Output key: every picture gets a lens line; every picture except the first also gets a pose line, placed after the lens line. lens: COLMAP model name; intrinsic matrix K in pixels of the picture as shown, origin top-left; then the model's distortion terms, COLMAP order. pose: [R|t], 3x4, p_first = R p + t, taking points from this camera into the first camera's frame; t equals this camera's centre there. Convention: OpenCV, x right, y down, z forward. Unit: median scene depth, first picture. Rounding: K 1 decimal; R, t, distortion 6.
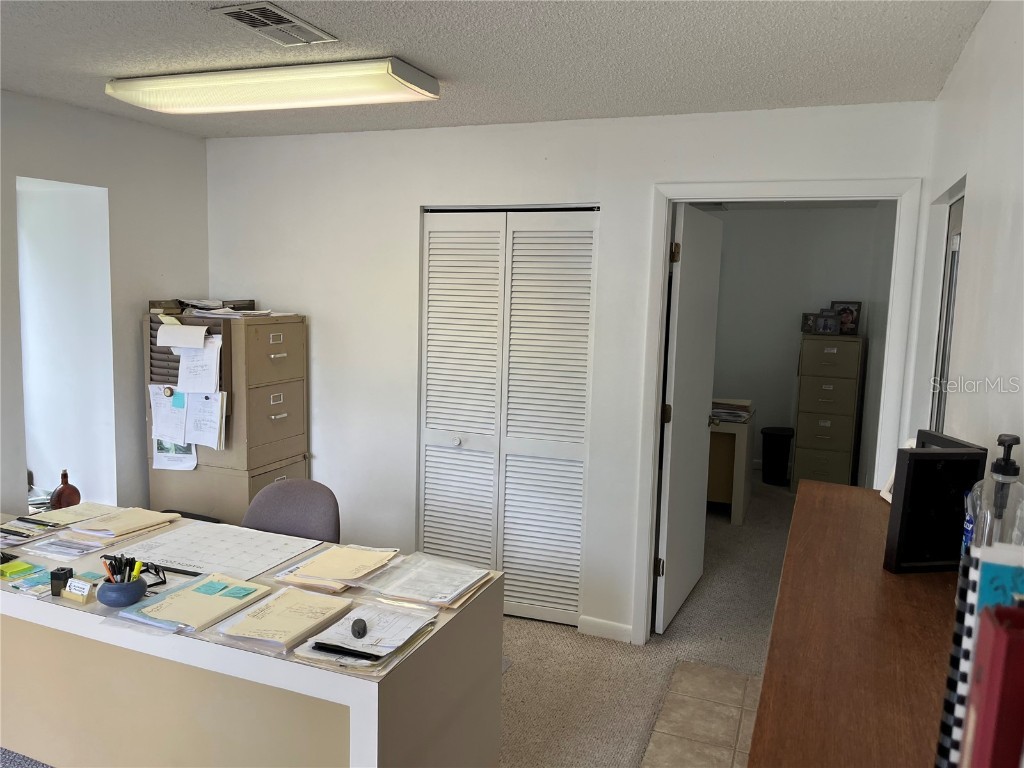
lens RADIAL K [[779.9, 0, 512.0], [0, 779.9, 384.0], [0, 0, 1]] dist [0.032208, -0.010316]
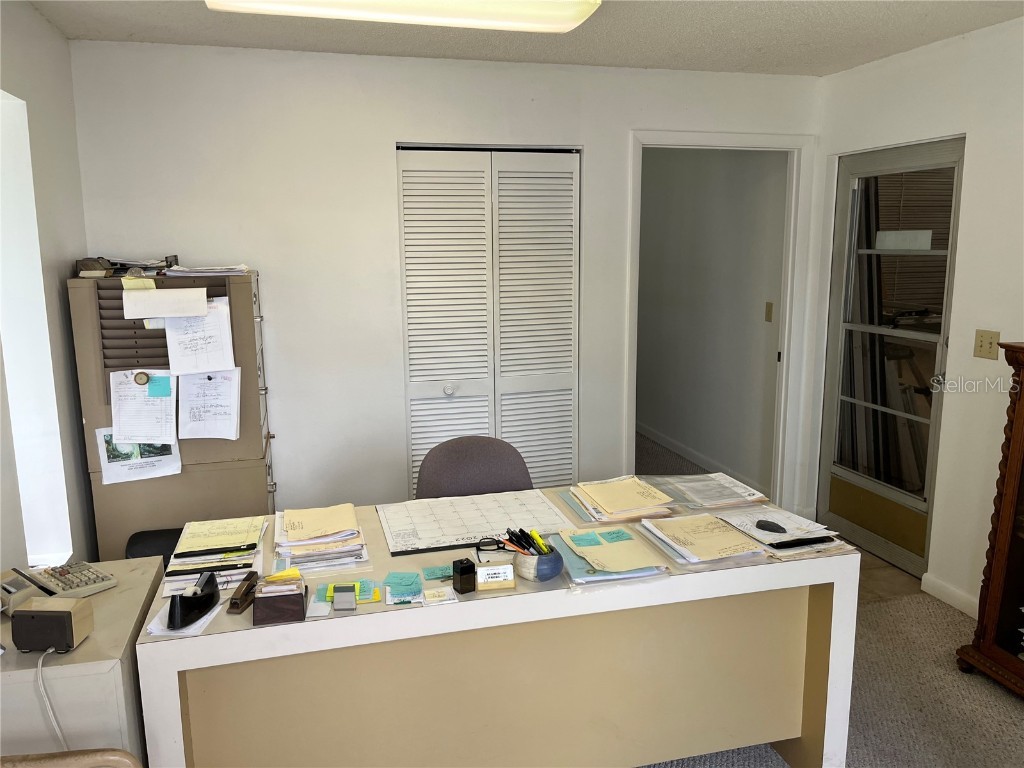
lens RADIAL K [[779.9, 0, 512.0], [0, 779.9, 384.0], [0, 0, 1]] dist [0.032208, -0.010316]
pose [[0.804548, -0.141594, 0.576761, -0.598944], [0.108200, 0.989856, 0.092075, -0.016112], [-0.583948, -0.011673, 0.811707, 0.172404]]
